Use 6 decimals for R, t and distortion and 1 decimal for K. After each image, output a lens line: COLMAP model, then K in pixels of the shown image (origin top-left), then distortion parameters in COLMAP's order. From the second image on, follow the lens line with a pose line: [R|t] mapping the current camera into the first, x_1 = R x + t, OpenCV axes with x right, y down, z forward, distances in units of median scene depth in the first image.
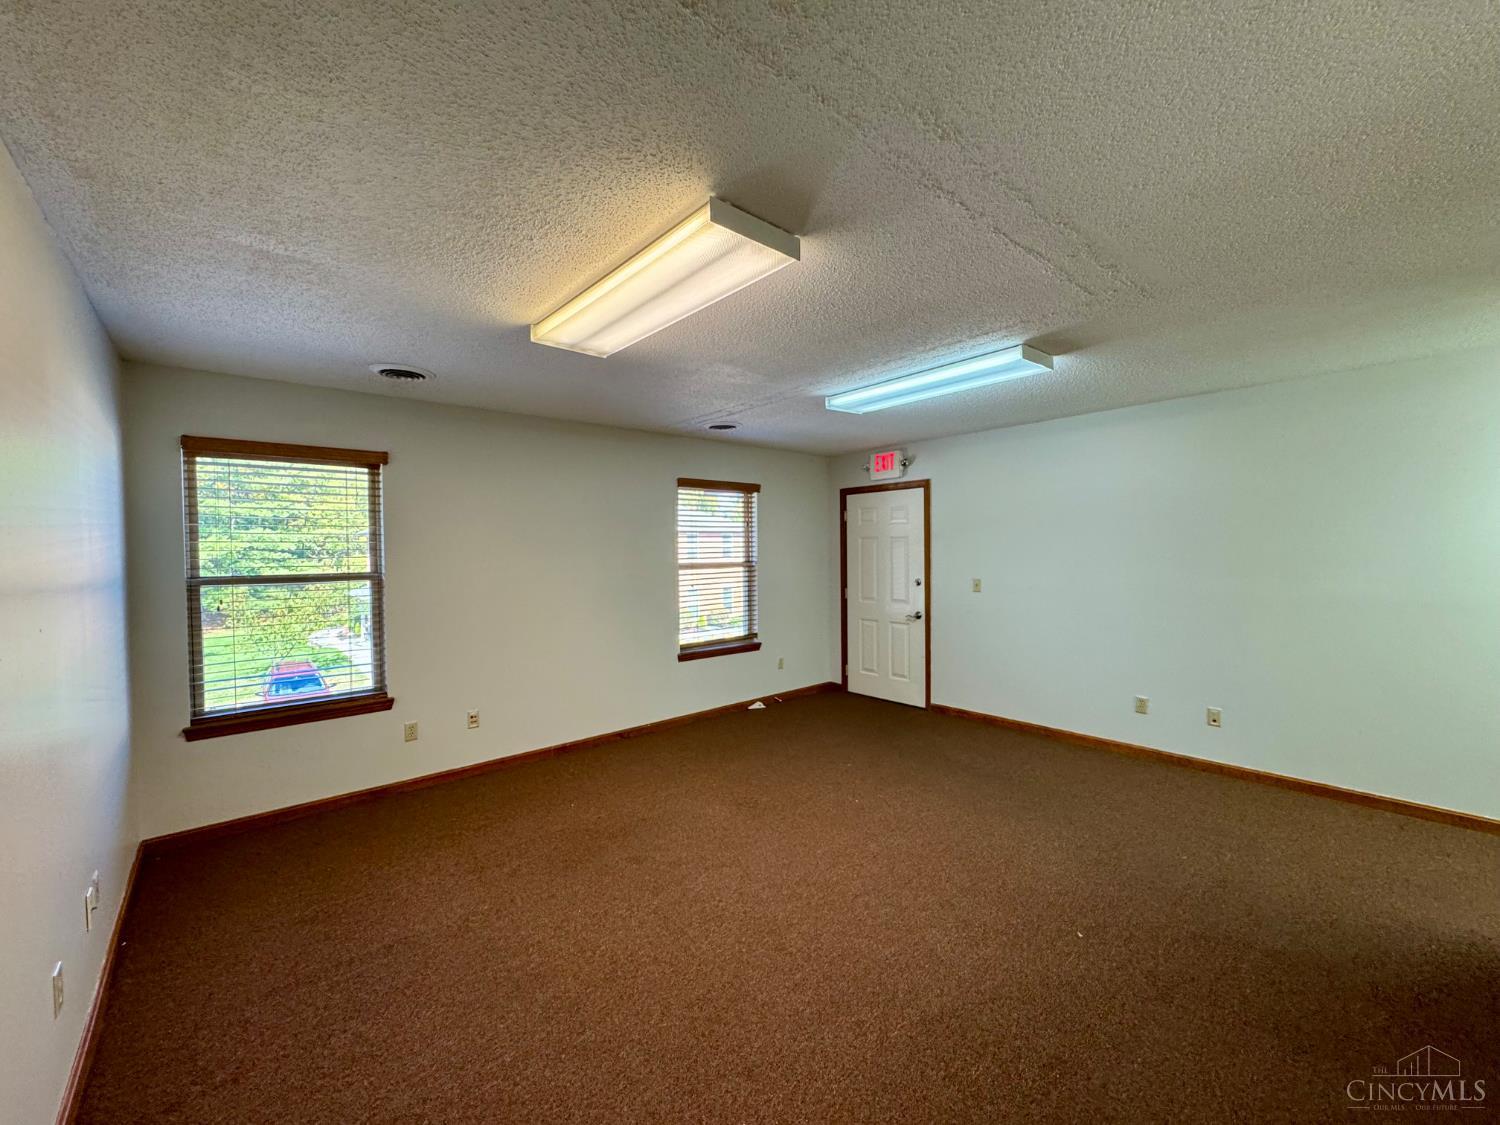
lens RADIAL K [[601.1, 0, 741.4], [0, 601.1, 568.9], [0, 0, 1]] dist [-0.002290, 0.000723]
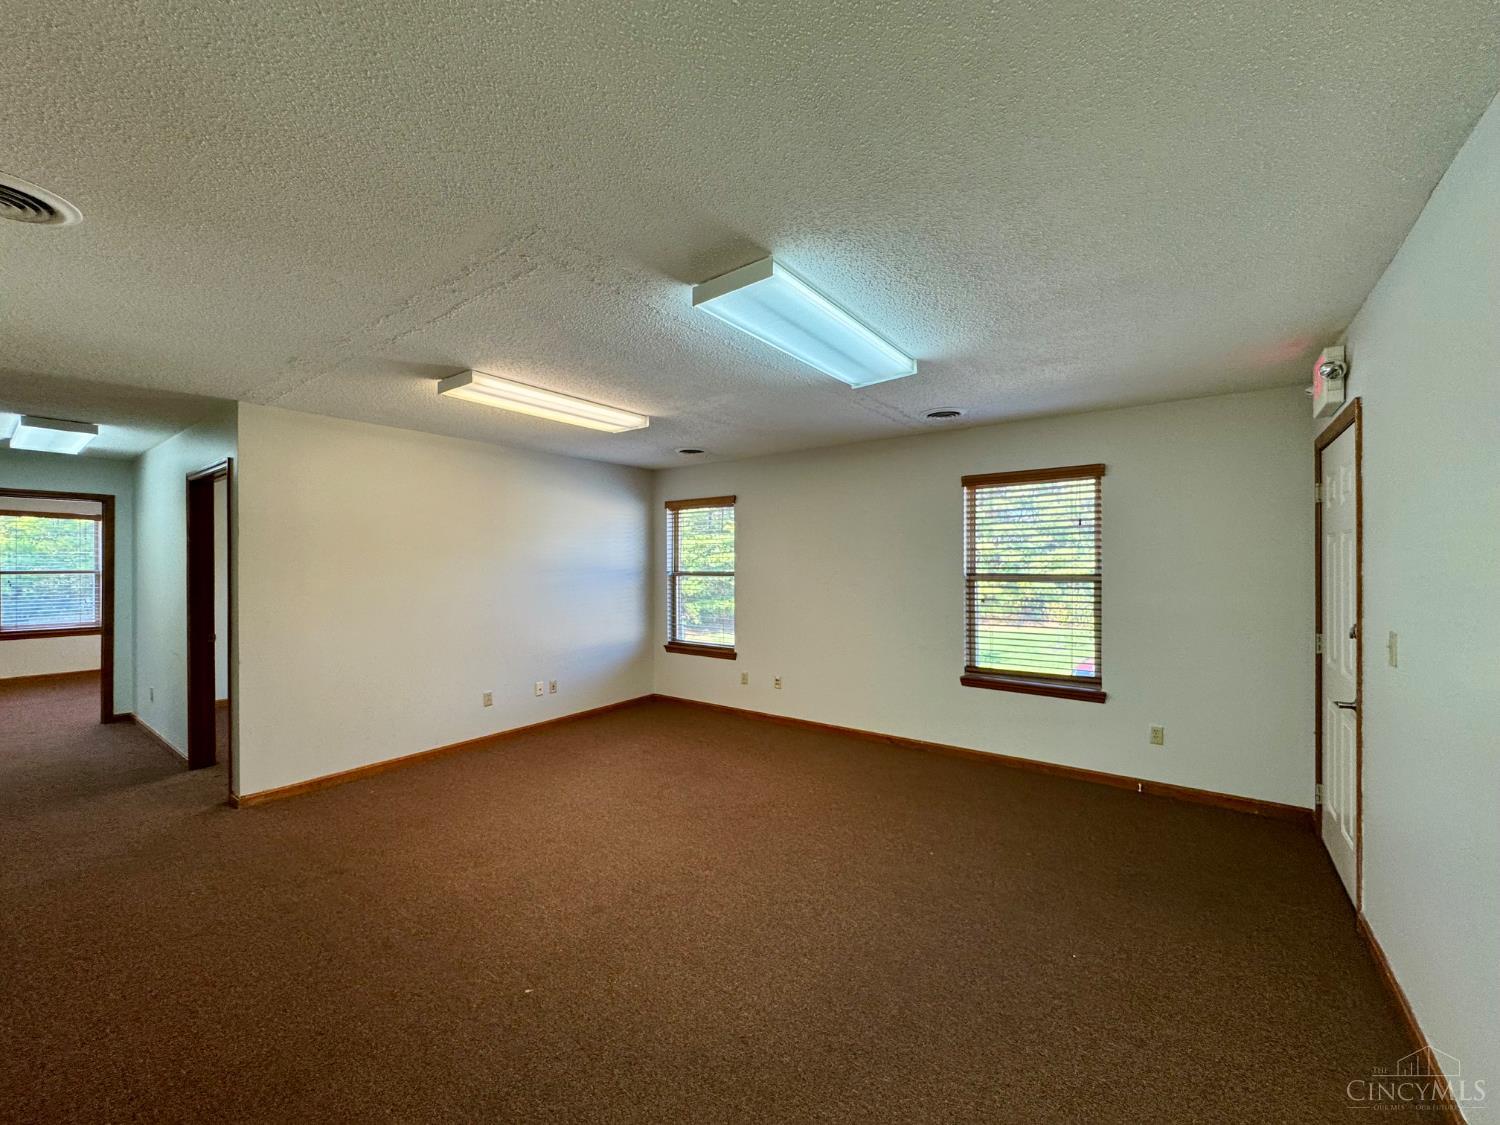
lens RADIAL K [[601.1, 0, 750.7], [0, 601.1, 563.1], [0, 0, 1]] dist [-0.002290, 0.000723]
pose [[0.206719, 0.007479, -0.978372, 0.945405], [-0.029939, 0.999551, 0.001315, -0.019976], [0.977942, 0.029020, 0.206850, 0.710672]]
